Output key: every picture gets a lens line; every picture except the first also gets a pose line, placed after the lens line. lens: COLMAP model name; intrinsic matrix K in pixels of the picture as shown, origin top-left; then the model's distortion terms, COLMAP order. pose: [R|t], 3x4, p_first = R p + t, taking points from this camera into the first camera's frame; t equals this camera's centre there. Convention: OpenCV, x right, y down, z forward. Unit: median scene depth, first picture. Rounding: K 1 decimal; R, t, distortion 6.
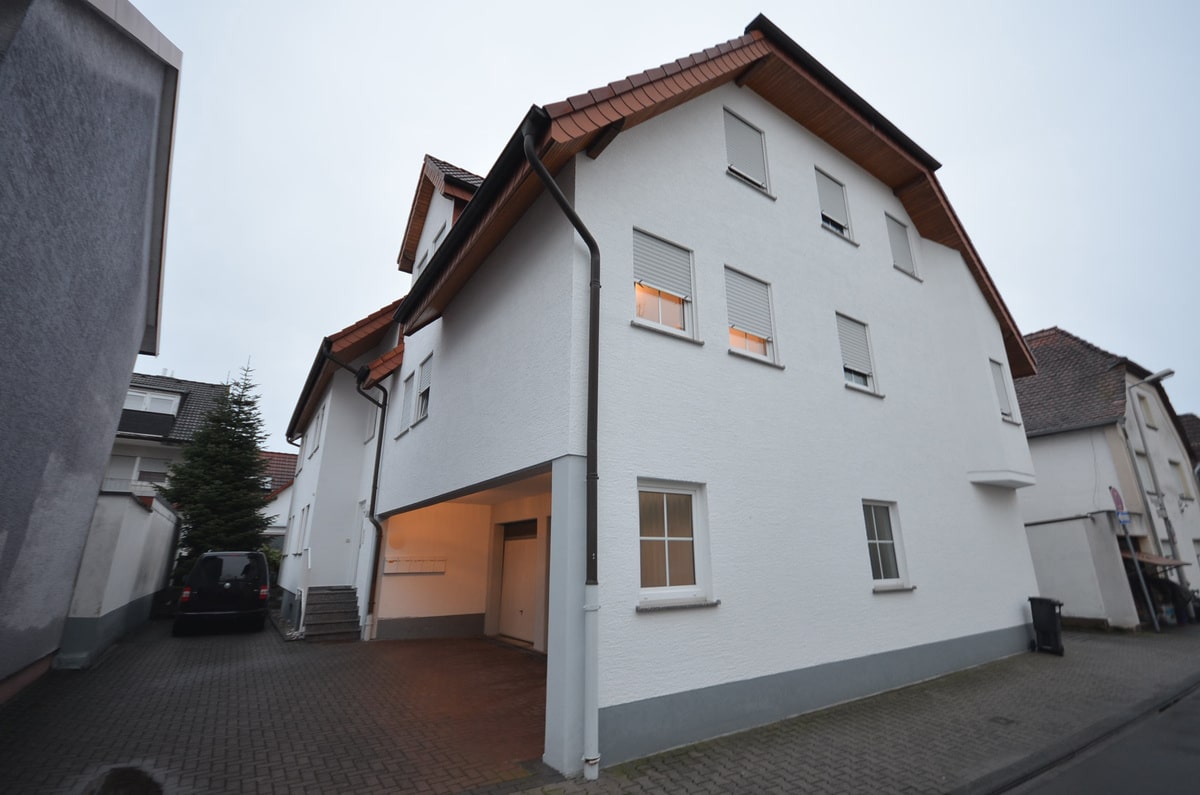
lens RADIAL K [[528.2, 0, 599.8], [0, 528.2, 401.0], [0, 0, 1]] dist [0.002166, 0.000111]
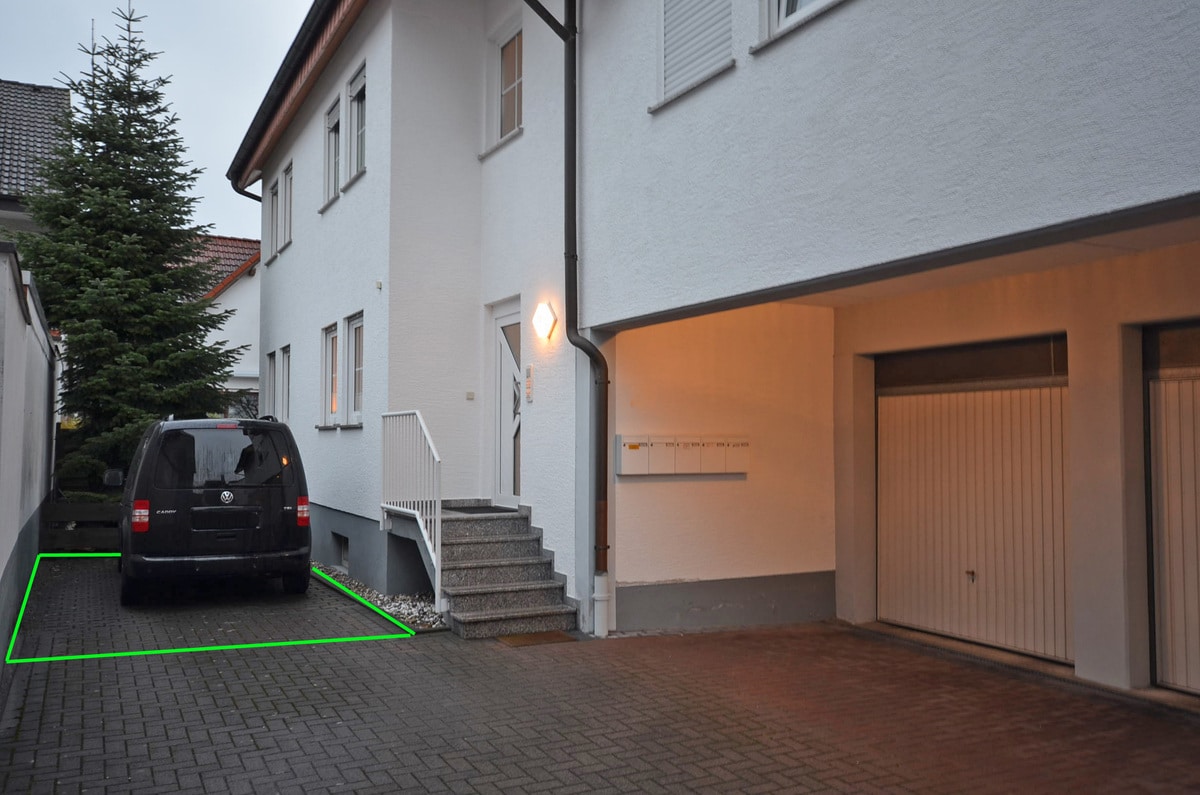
lens RADIAL K [[1003.9, 0, 600.7], [0, 1003.9, 396.8], [0, 0, 1]] dist [0.048800, 0.004354]
pose [[0.992633, 0.002818, -0.121126, -0.249597], [0.026921, 0.969608, 0.243178, 0.067571], [0.118130, -0.244647, 0.962389, 0.225494]]
